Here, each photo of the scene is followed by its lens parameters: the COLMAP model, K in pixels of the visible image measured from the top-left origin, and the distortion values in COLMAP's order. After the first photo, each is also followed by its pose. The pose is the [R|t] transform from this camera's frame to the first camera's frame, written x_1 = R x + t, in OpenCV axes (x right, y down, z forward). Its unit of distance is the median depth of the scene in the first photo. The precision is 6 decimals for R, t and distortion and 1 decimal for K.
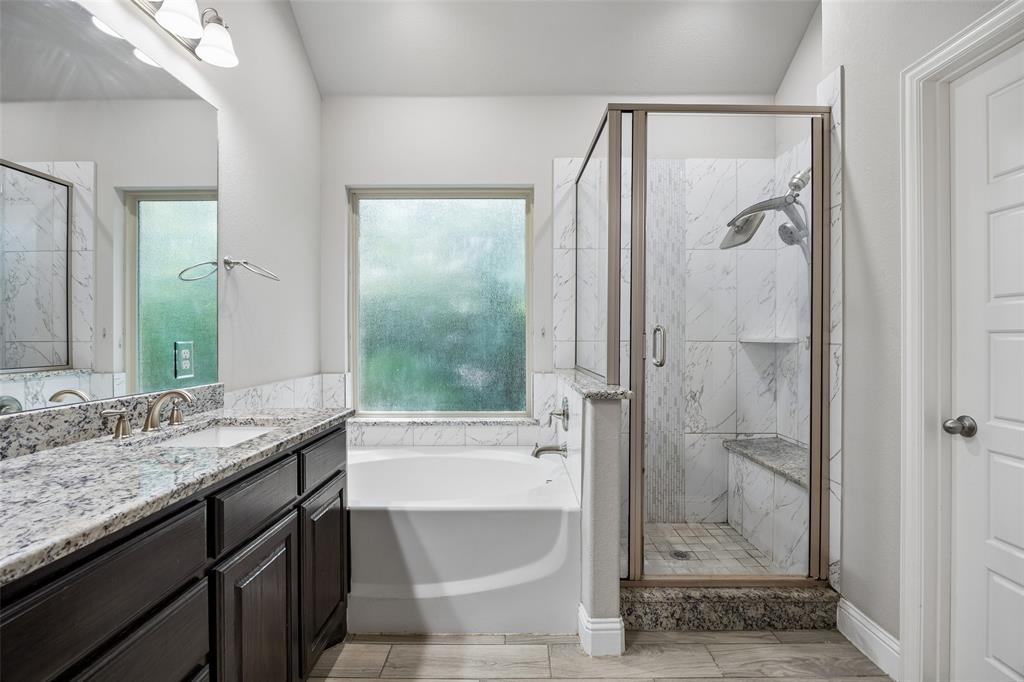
lens RADIAL K [[469.7, 0, 513.1], [0, 469.7, 338.5], [0, 0, 1]] dist [-0.020937, -0.000572]
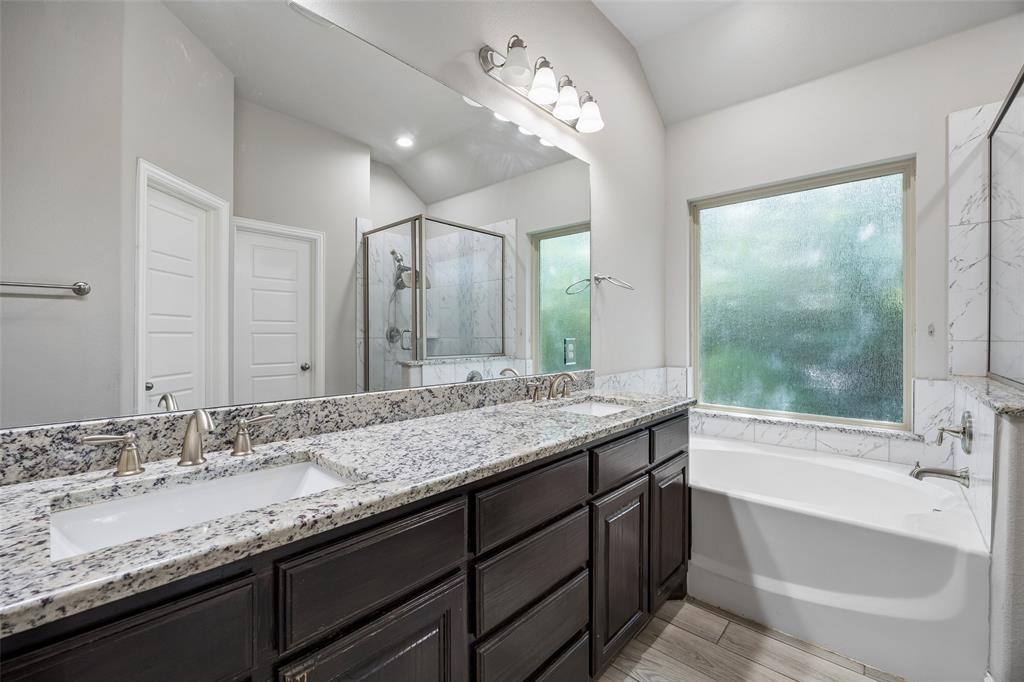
lens RADIAL K [[428.6, 0, 512.3], [0, 428.6, 335.4], [0, 0, 1]] dist [-0.012030, 0.000946]
pose [[0.747105, 0.002369, -0.664702, 0.014621], [-0.003874, 0.999992, -0.000790, -0.000514], [0.664695, 0.003165, 0.747108, -0.063771]]
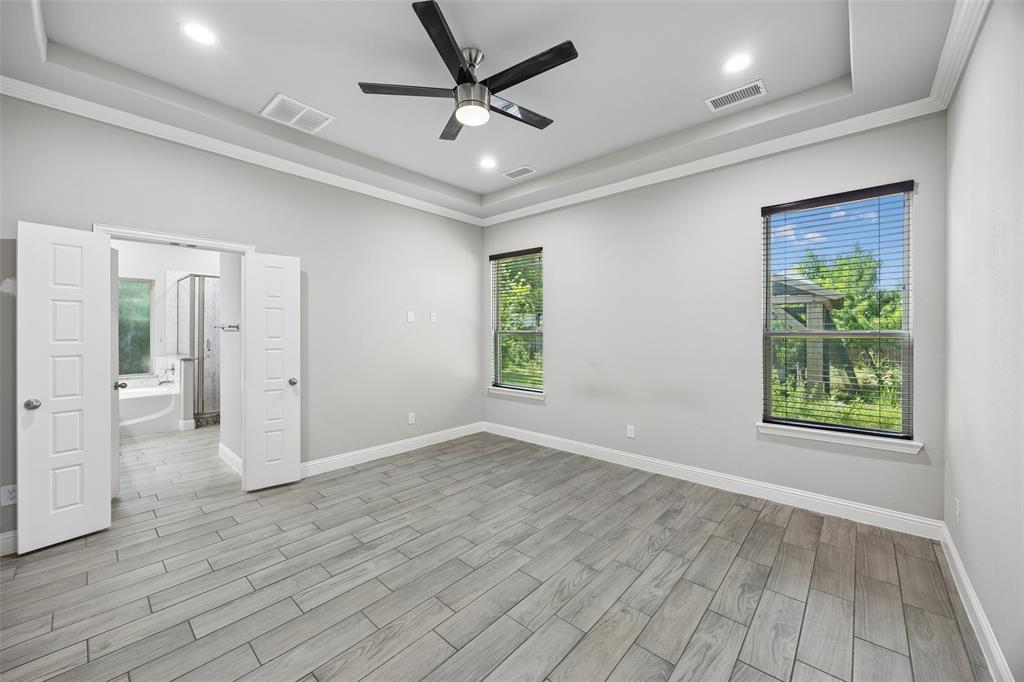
lens RADIAL K [[389.5, 0, 515.4], [0, 389.5, 334.4], [0, 0, 1]] dist [0.000771, -0.000141]
pose [[0.662663, -0.000791, 0.748918, -0.348912], [0.005315, 0.999979, -0.003647, -0.036217], [-0.748899, 0.006397, 0.662653, -2.631595]]
